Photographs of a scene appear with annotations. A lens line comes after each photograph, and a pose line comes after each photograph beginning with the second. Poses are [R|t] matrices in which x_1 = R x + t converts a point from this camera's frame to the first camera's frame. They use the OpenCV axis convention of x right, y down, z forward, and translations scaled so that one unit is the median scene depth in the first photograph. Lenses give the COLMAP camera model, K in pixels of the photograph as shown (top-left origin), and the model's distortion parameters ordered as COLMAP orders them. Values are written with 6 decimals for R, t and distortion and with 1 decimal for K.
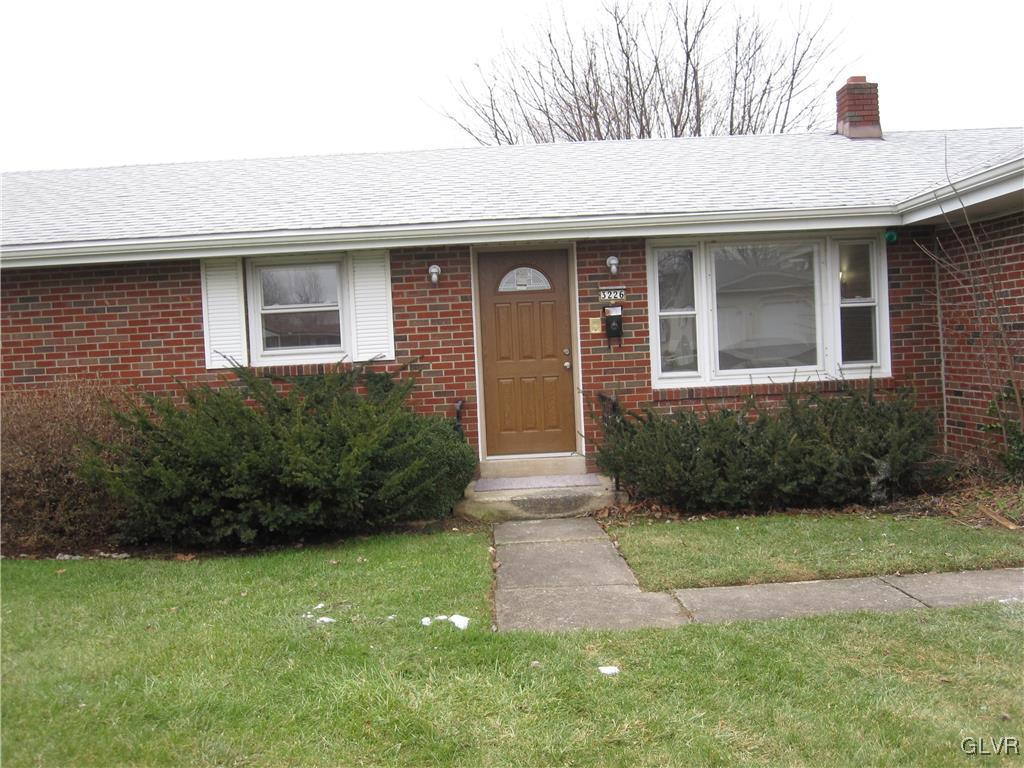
lens RADIAL K [[1010.7, 0, 513.0], [0, 1010.7, 387.9], [0, 0, 1]] dist [-0.068219, 0.000000]
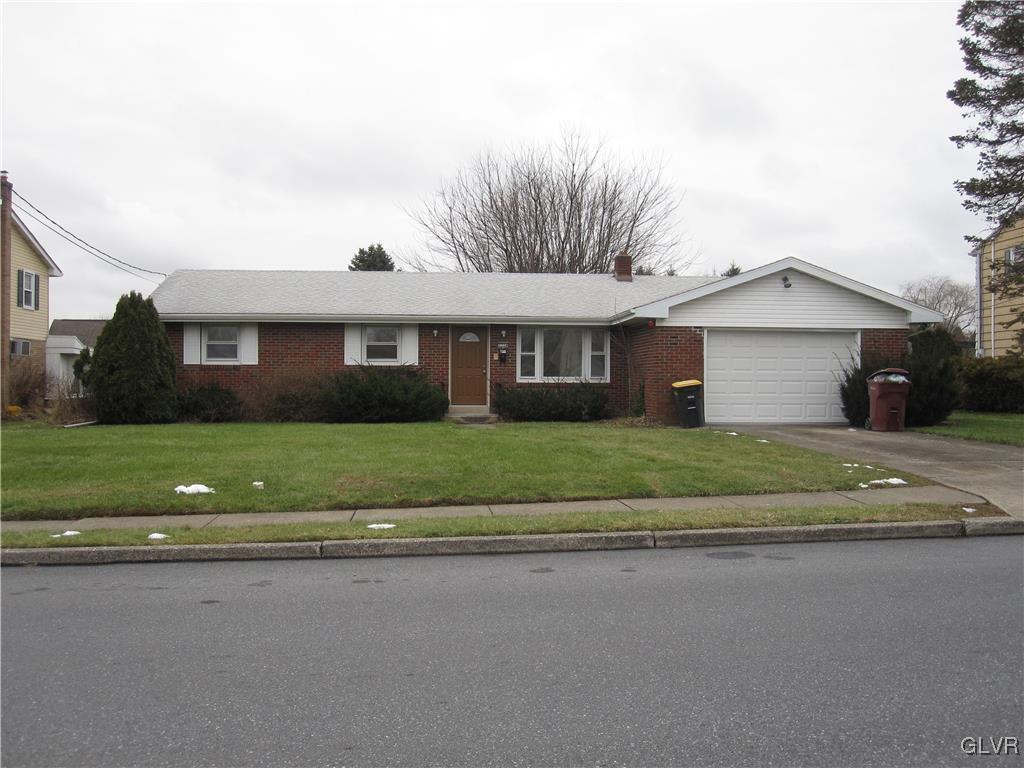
lens RADIAL K [[1010.7, 0, 513.1], [0, 1010.7, 383.9], [0, 0, 1]] dist [-0.068219, 0.000000]
pose [[0.996430, 0.053024, 0.065691, -0.041868], [-0.050254, 0.997805, -0.043130, 0.119443], [-0.067834, 0.039675, 0.996907, -1.608328]]
